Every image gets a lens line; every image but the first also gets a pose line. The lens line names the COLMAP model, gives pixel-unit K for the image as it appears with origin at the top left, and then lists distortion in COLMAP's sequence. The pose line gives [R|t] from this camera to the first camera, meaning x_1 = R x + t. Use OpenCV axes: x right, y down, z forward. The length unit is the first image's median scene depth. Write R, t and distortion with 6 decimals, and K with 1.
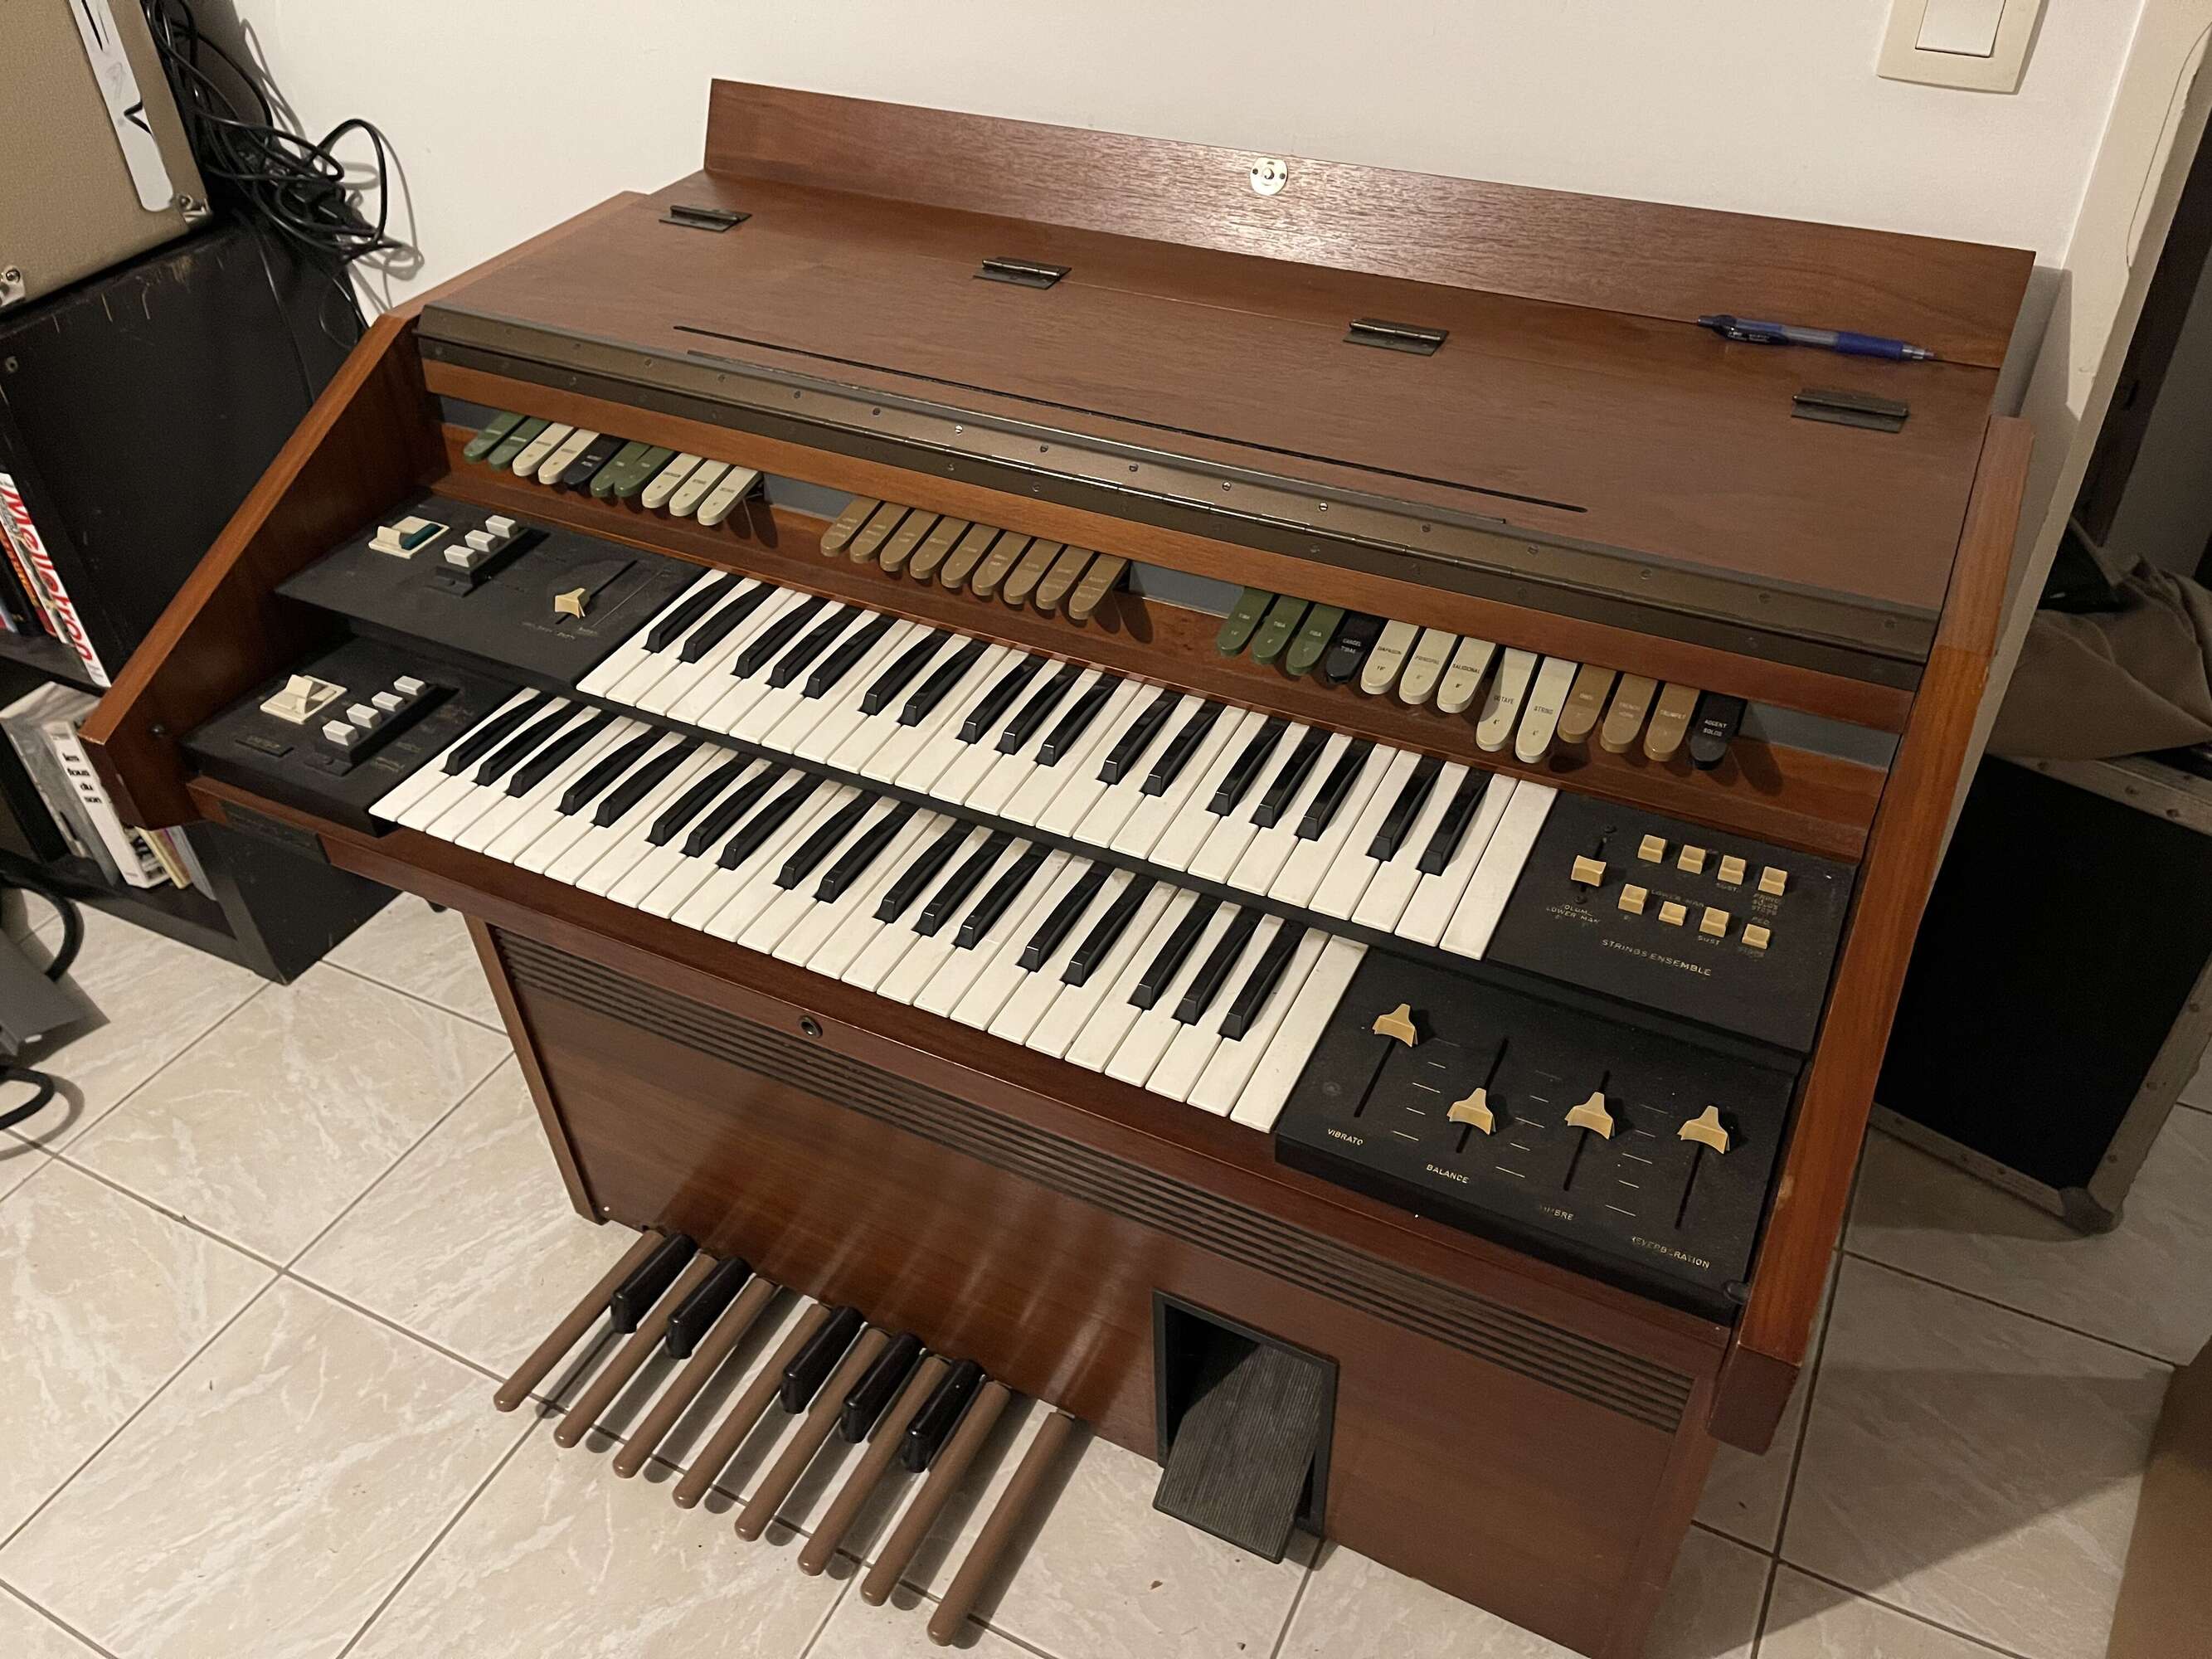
lens RADIAL K [[1671.3, 0, 1113.0], [0, 1671.3, 871.3], [0, 0, 1]] dist [0.044875, -0.078150]
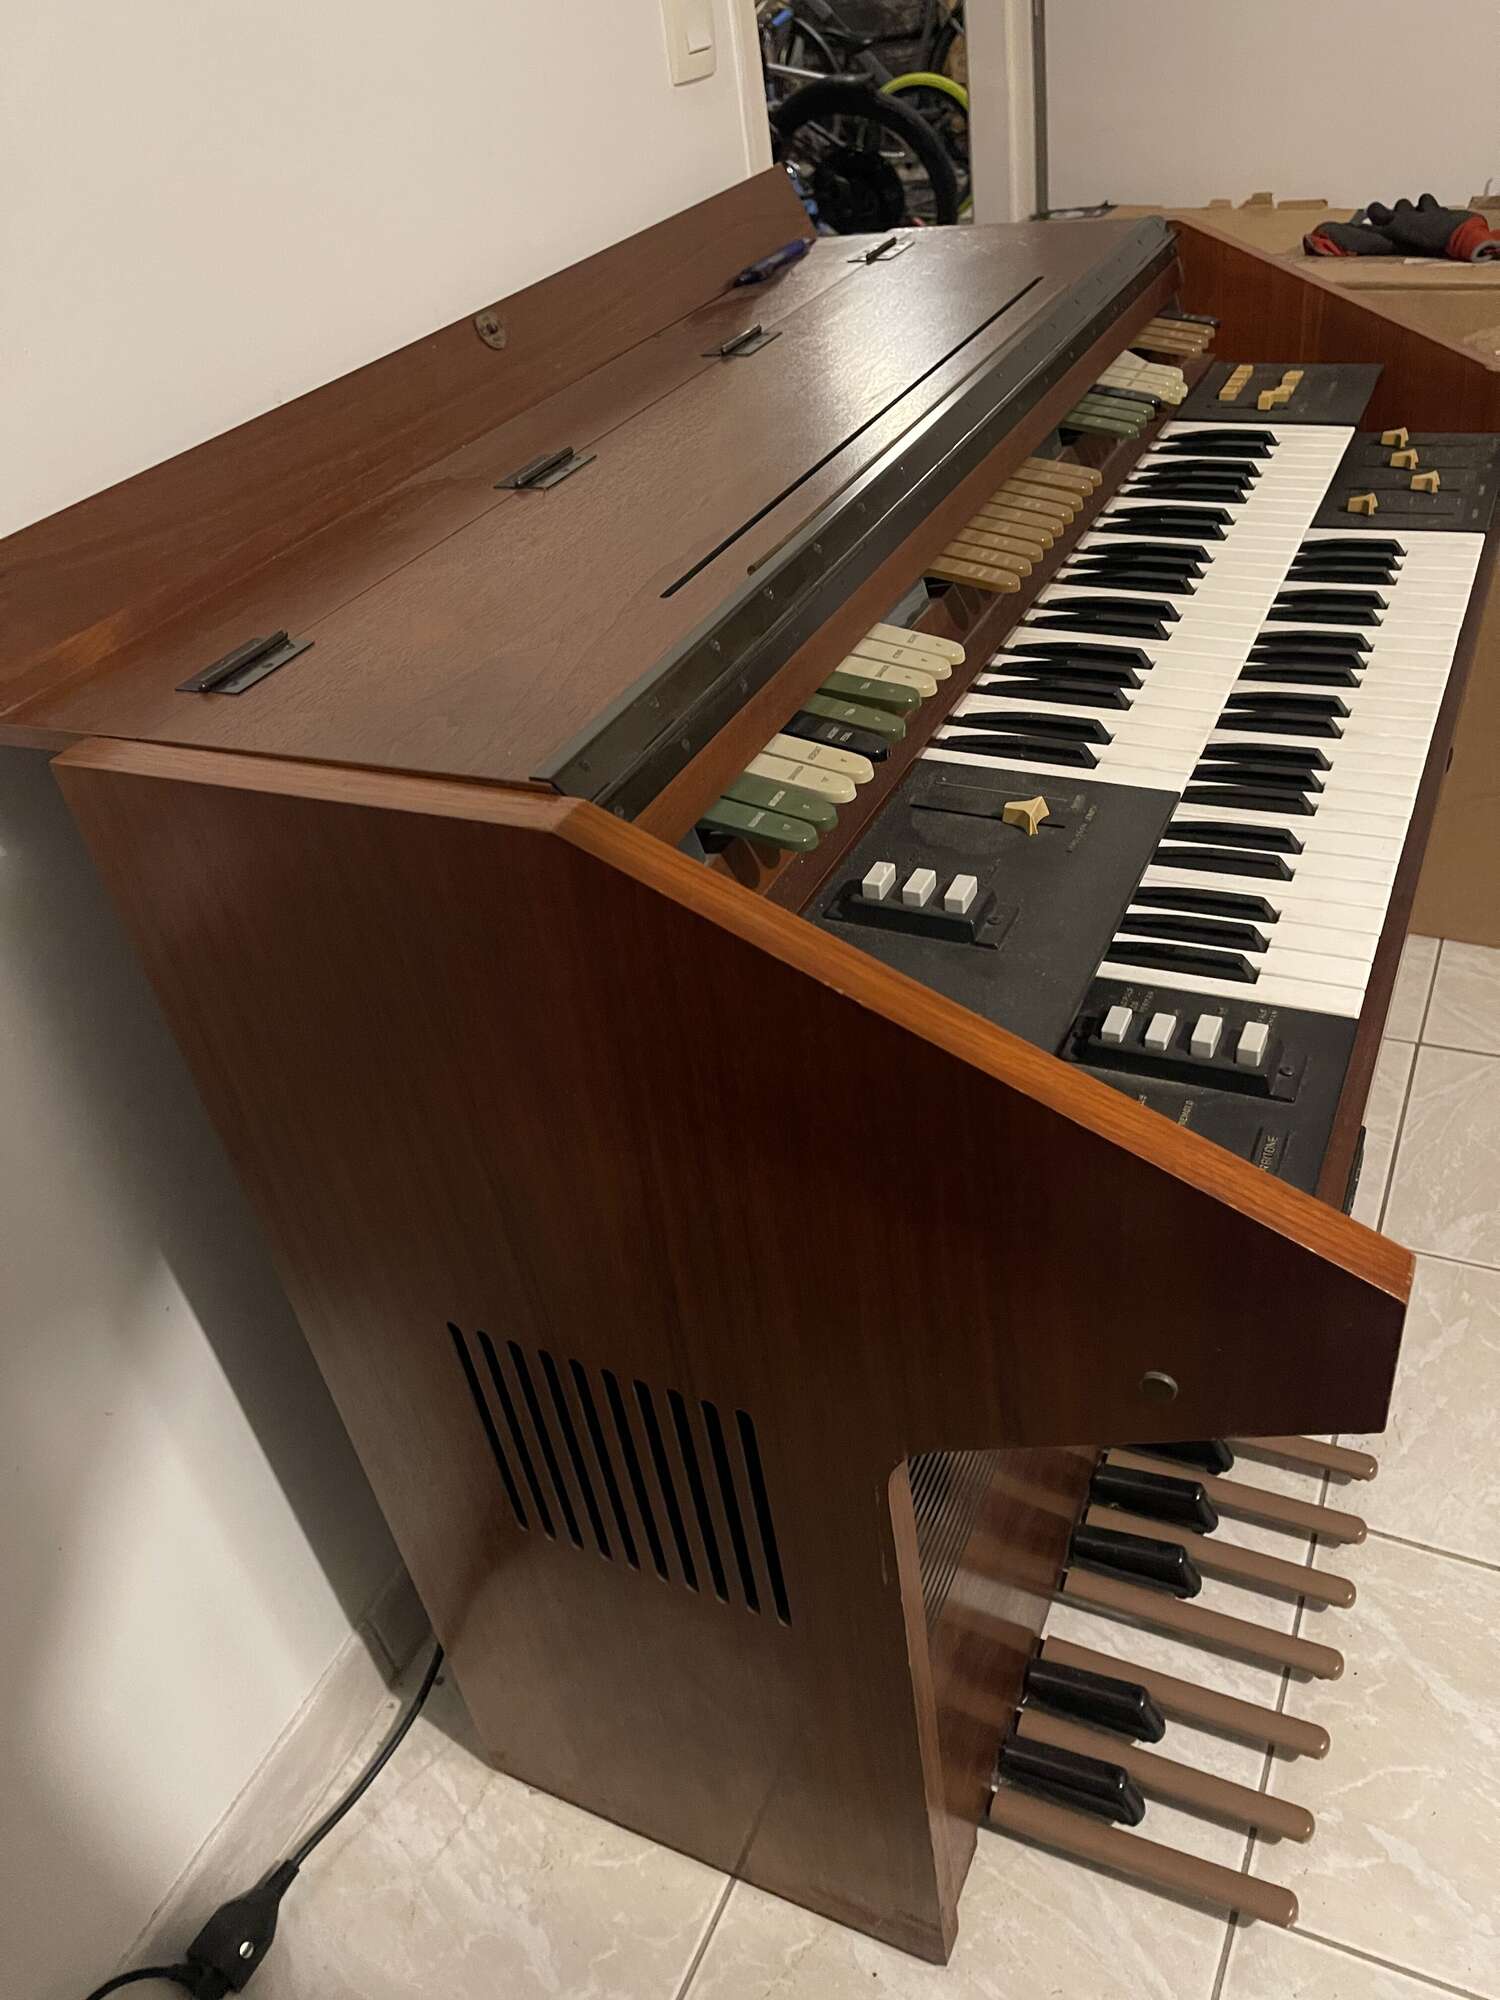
lens RADIAL K [[1511.1, 0, 750.0], [0, 1511.1, 1000.0], [0, 0, 1]] dist [0.044875, -0.078150]
pose [[-0.018240, -0.559767, 0.828449, -1.079220], [0.748875, 0.541348, 0.382267, -0.542349], [-0.662460, 0.627377, 0.409322, 0.970142]]
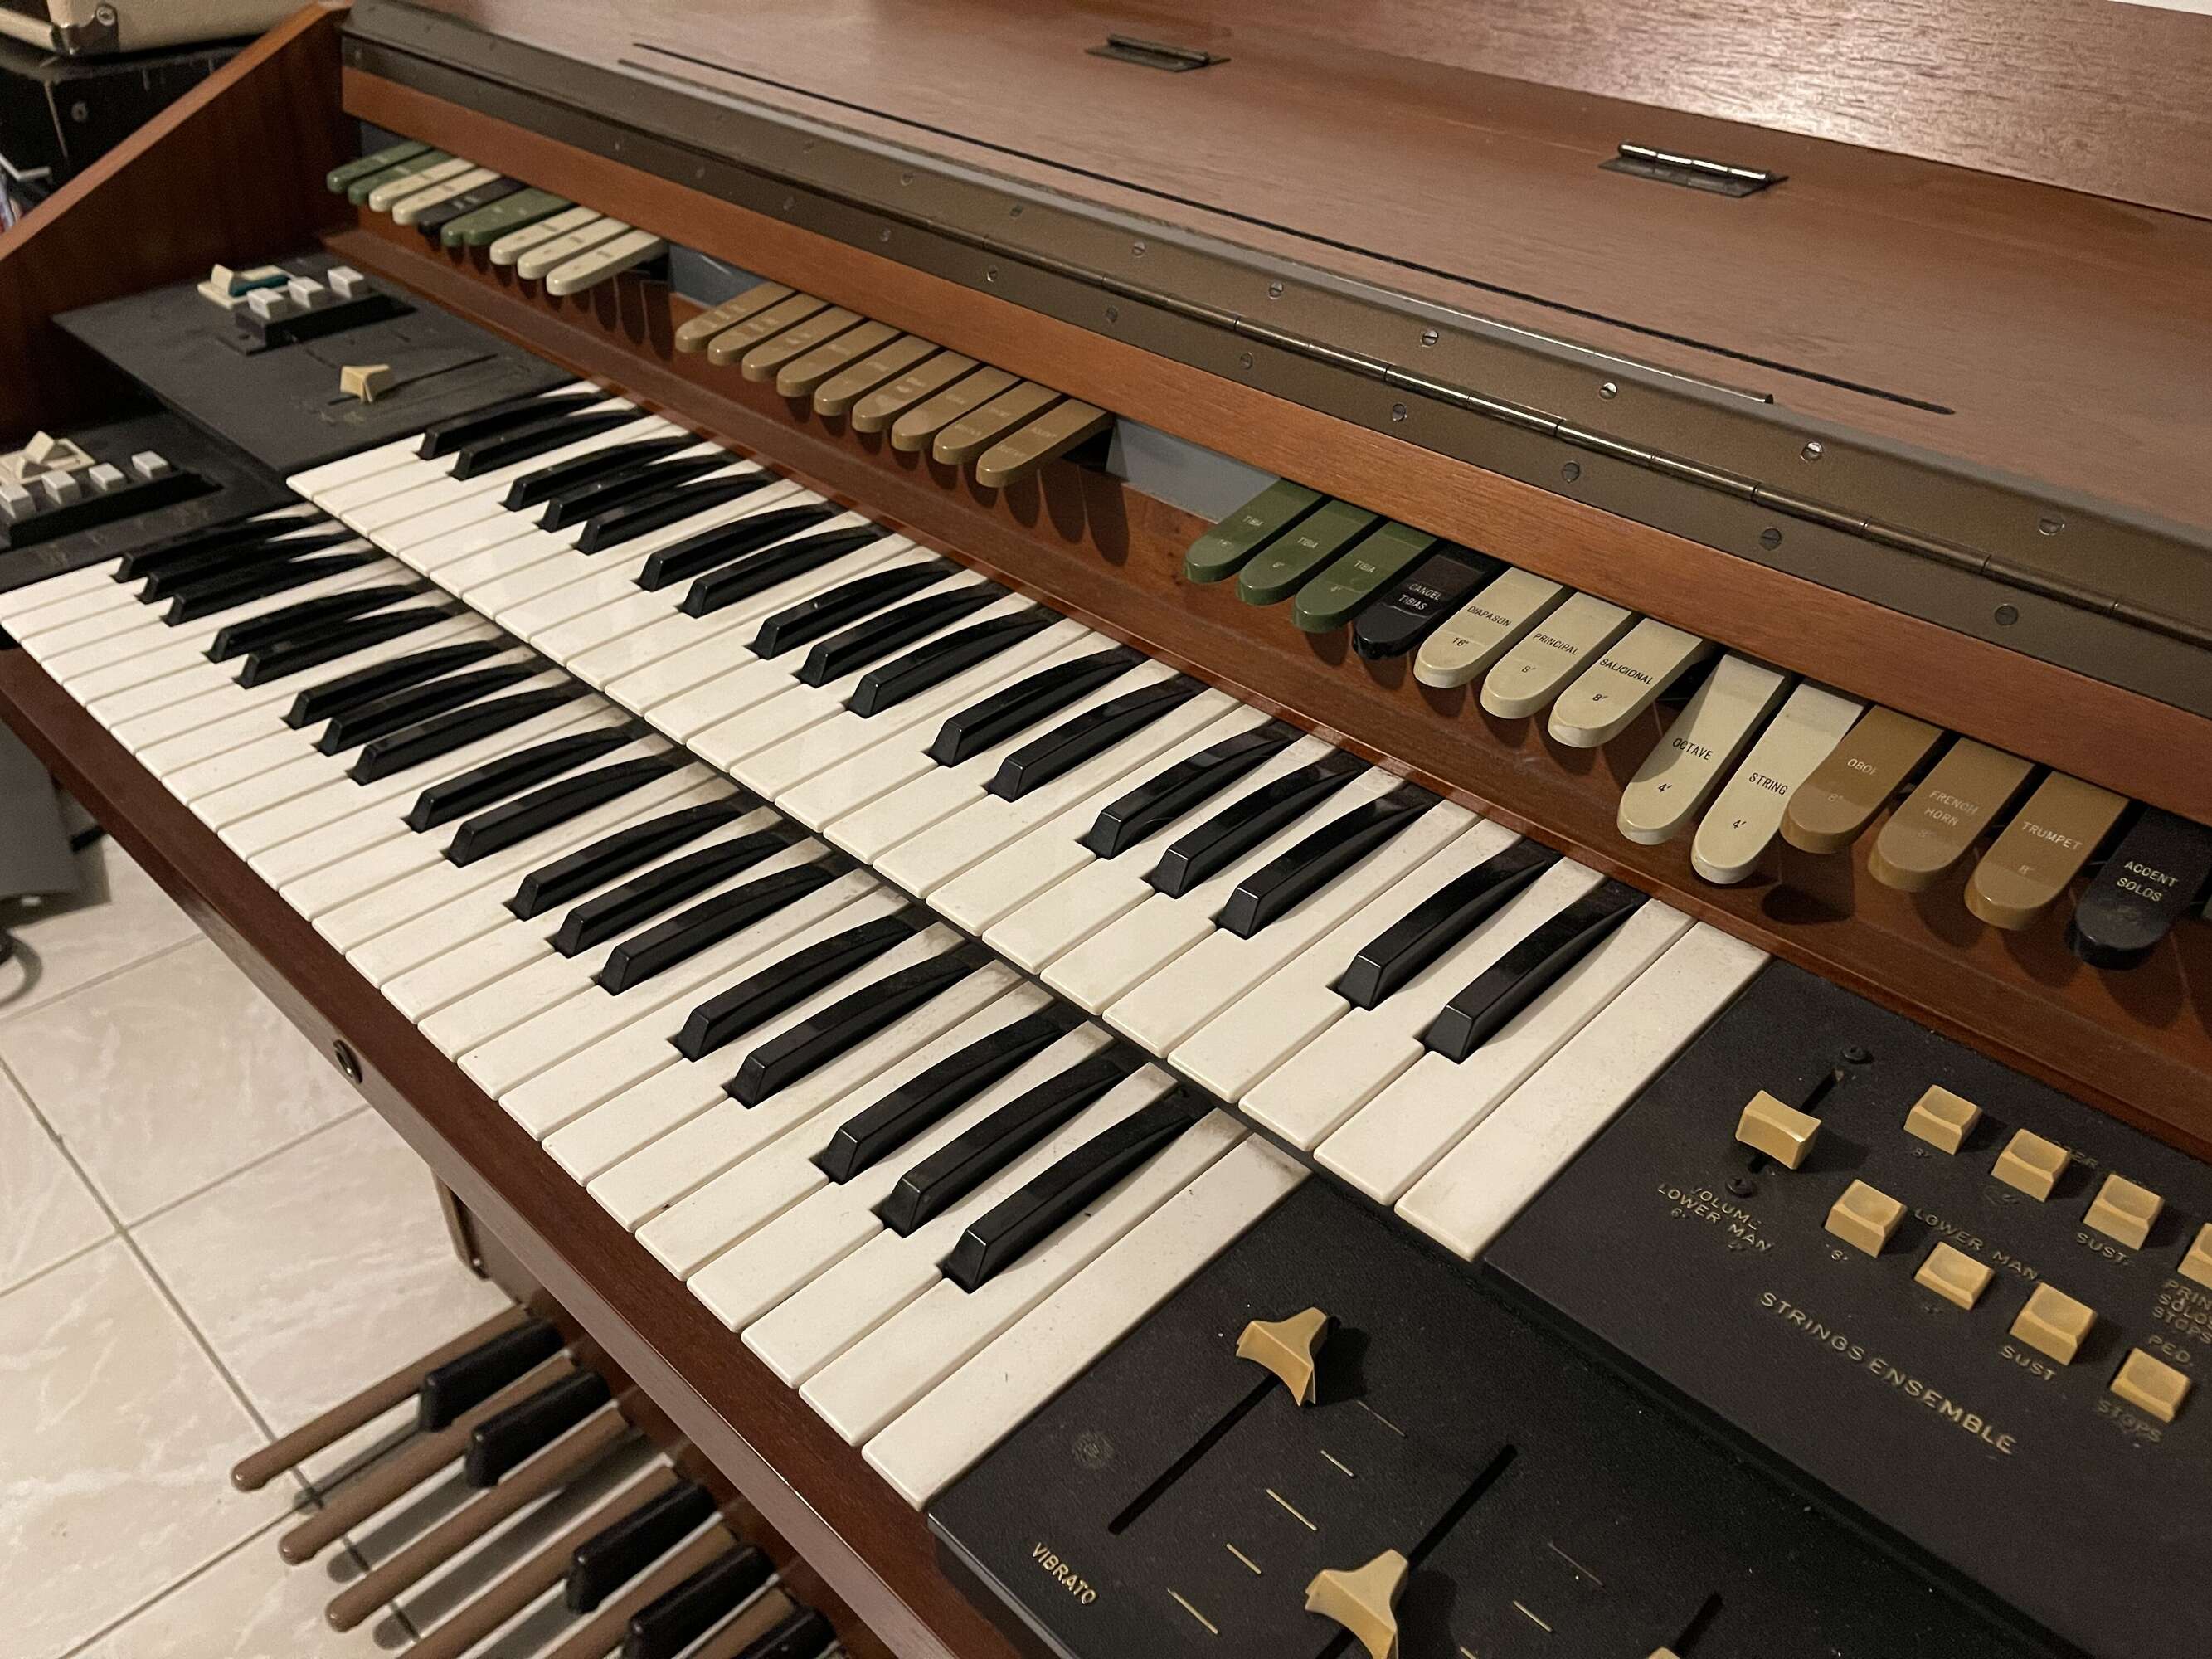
lens RADIAL K [[1671.3, 0, 1113.0], [0, 1671.3, 871.3], [0, 0, 1]] dist [0.044875, -0.078150]
pose [[0.952178, 0.218003, -0.214084, 0.179858], [-0.234787, 0.970428, -0.056067, -0.000322], [0.195530, 0.103650, 0.975205, 0.478854]]
